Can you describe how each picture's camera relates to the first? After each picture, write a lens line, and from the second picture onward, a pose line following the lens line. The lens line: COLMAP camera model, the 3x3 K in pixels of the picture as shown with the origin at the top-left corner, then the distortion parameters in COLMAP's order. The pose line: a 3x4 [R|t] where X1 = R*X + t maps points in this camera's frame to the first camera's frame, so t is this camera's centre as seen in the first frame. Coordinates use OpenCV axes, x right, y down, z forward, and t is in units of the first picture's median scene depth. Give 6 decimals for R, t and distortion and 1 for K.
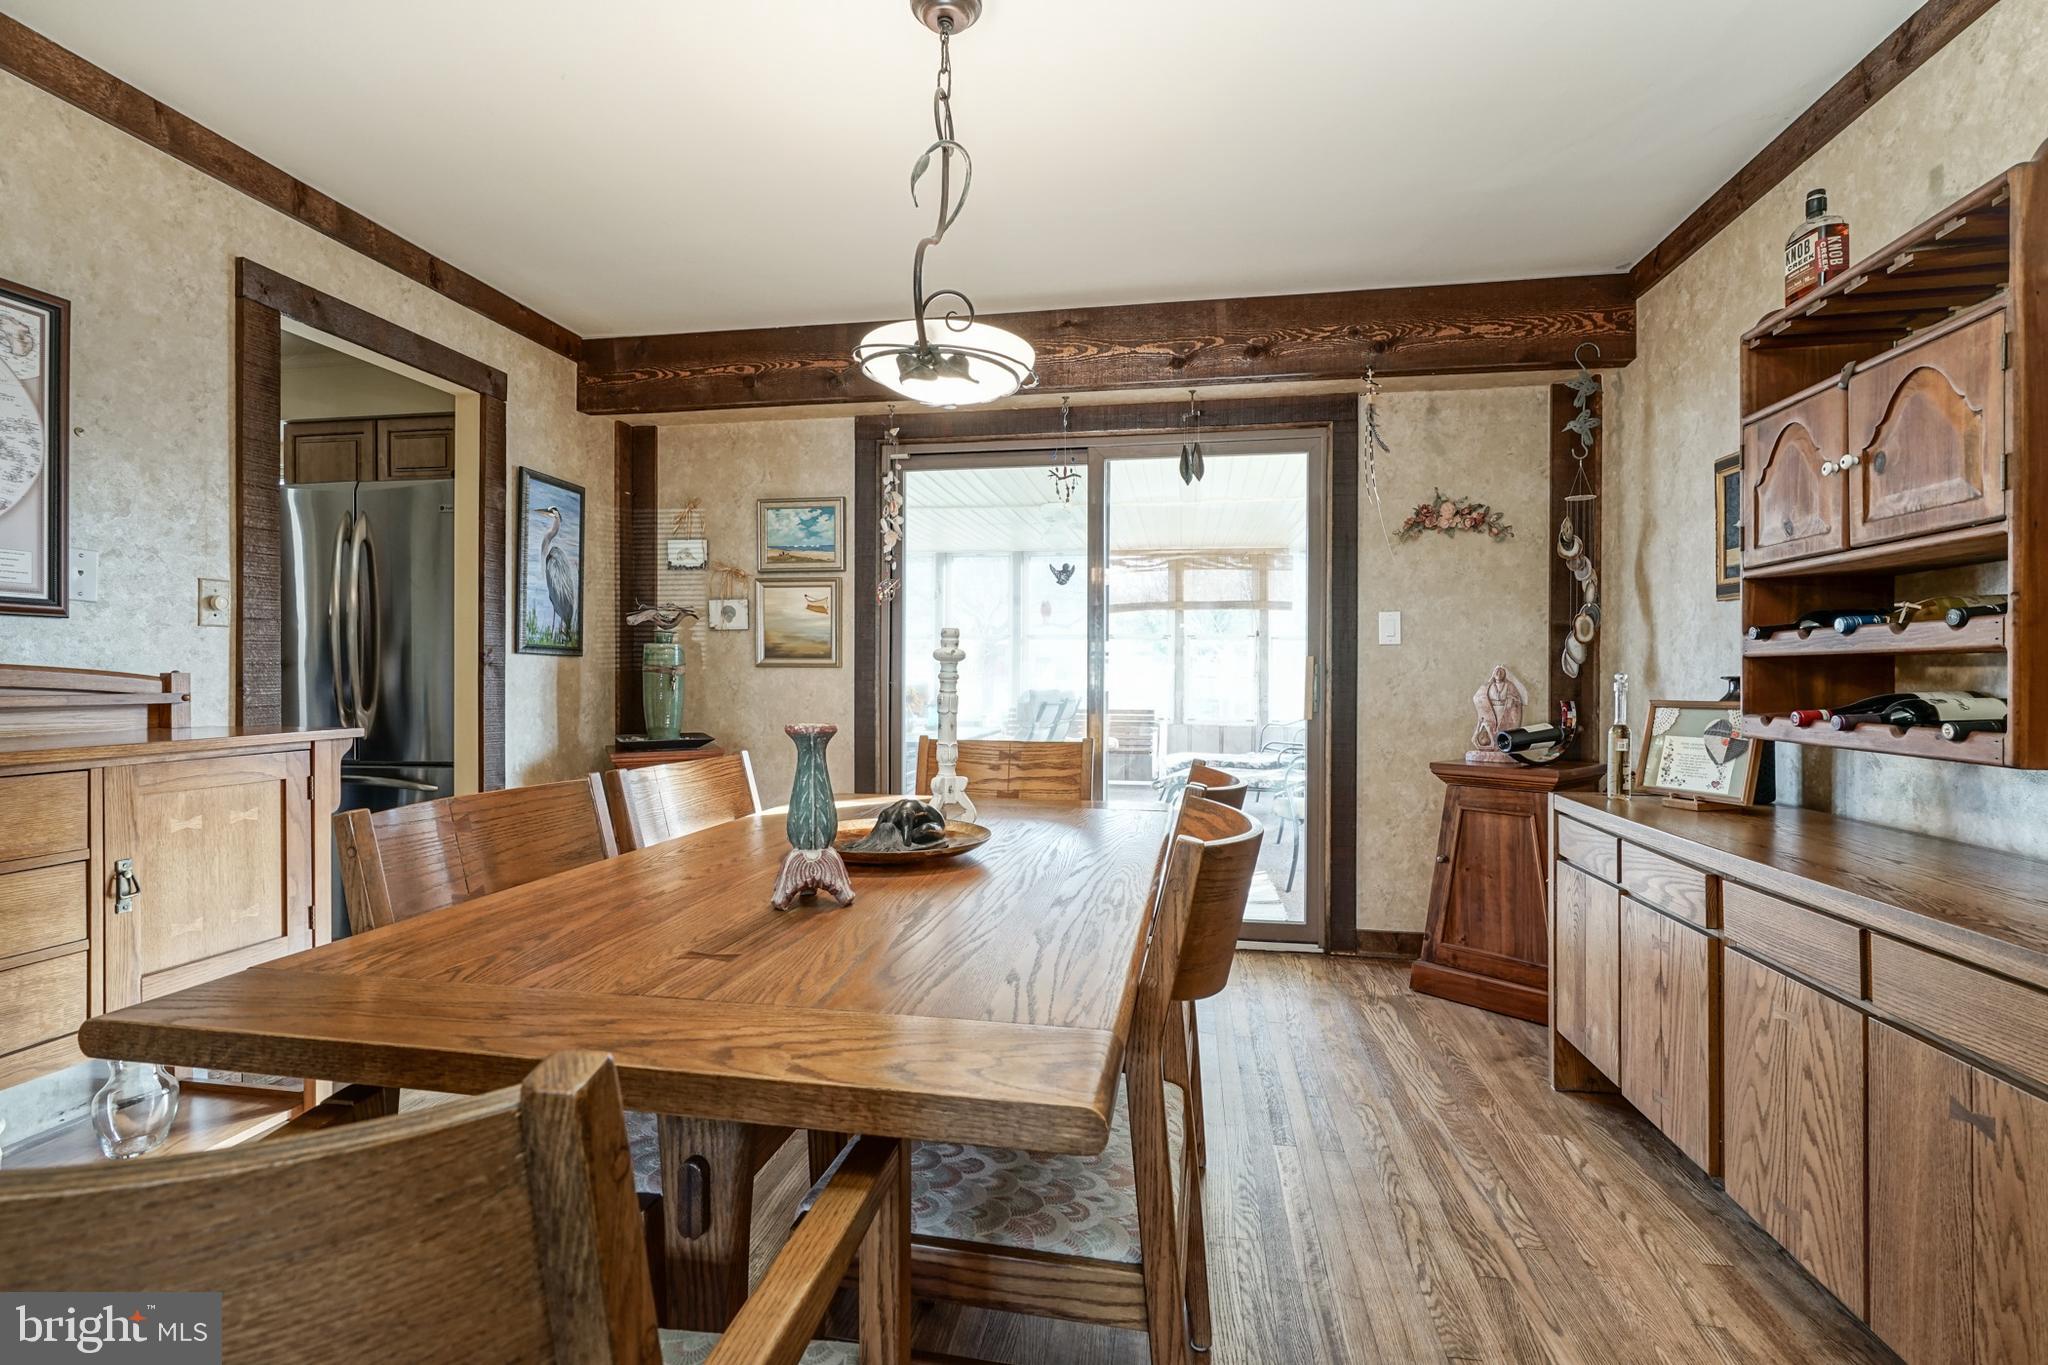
lens RADIAL K [[943.0, 0, 1021.6], [0, 943.0, 676.5], [0, 0, 1]] dist [0.000877, -0.000201]
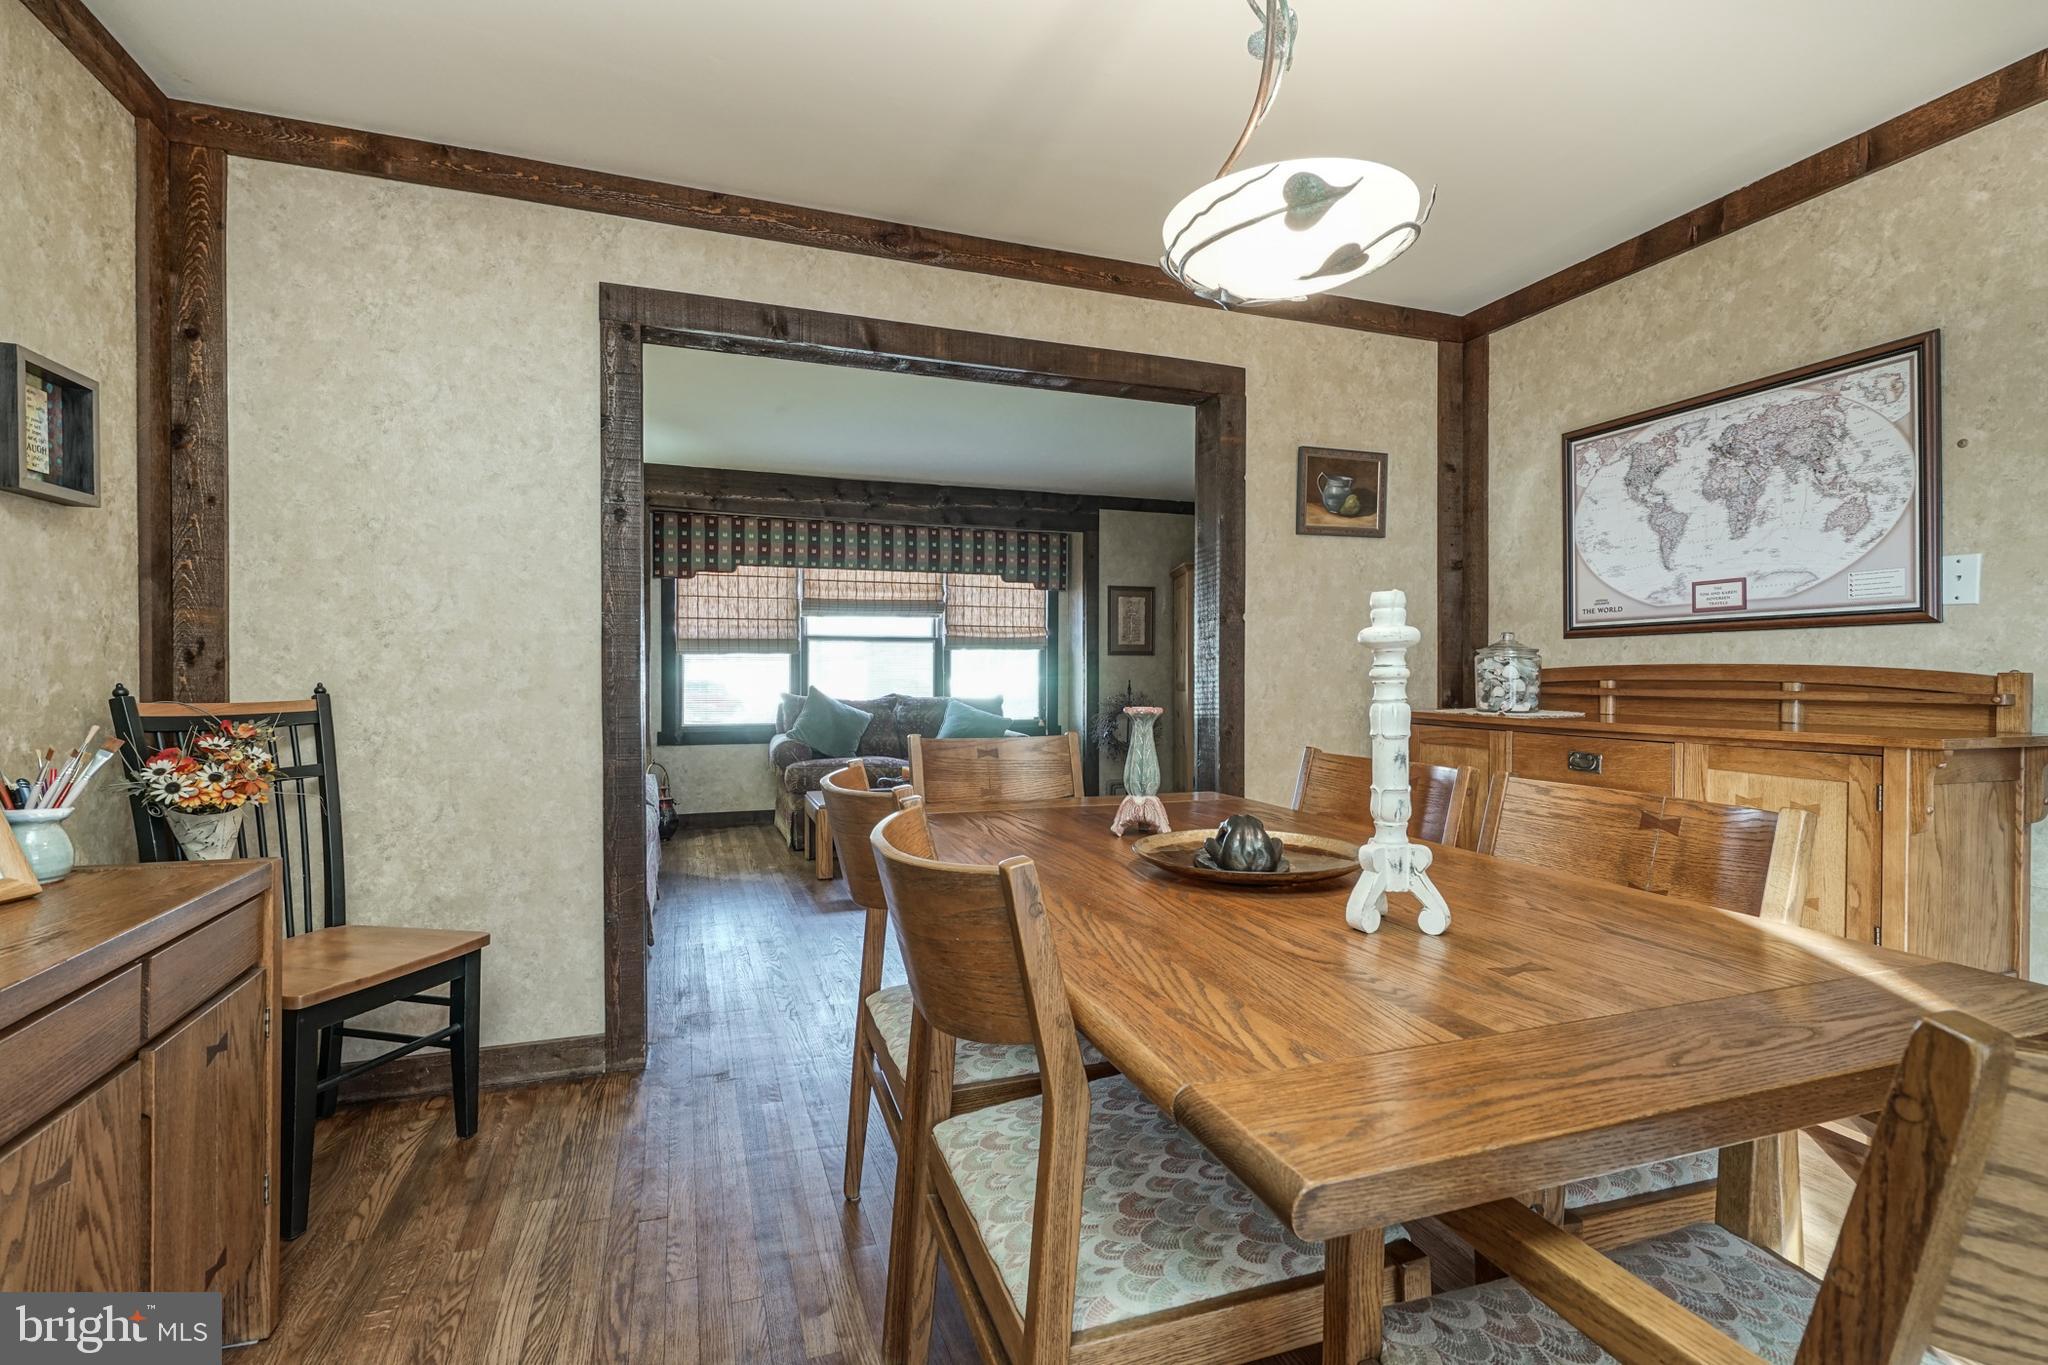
lens RADIAL K [[943.0, 0, 1021.8], [0, 943.0, 675.2], [0, 0, 1]] dist [0.000877, -0.000201]
pose [[-0.868252, -0.000053, -0.496123, 0.448806], [-0.004488, 0.999960, 0.007747, -0.006044], [0.496103, 0.008953, -0.868218, 1.461837]]
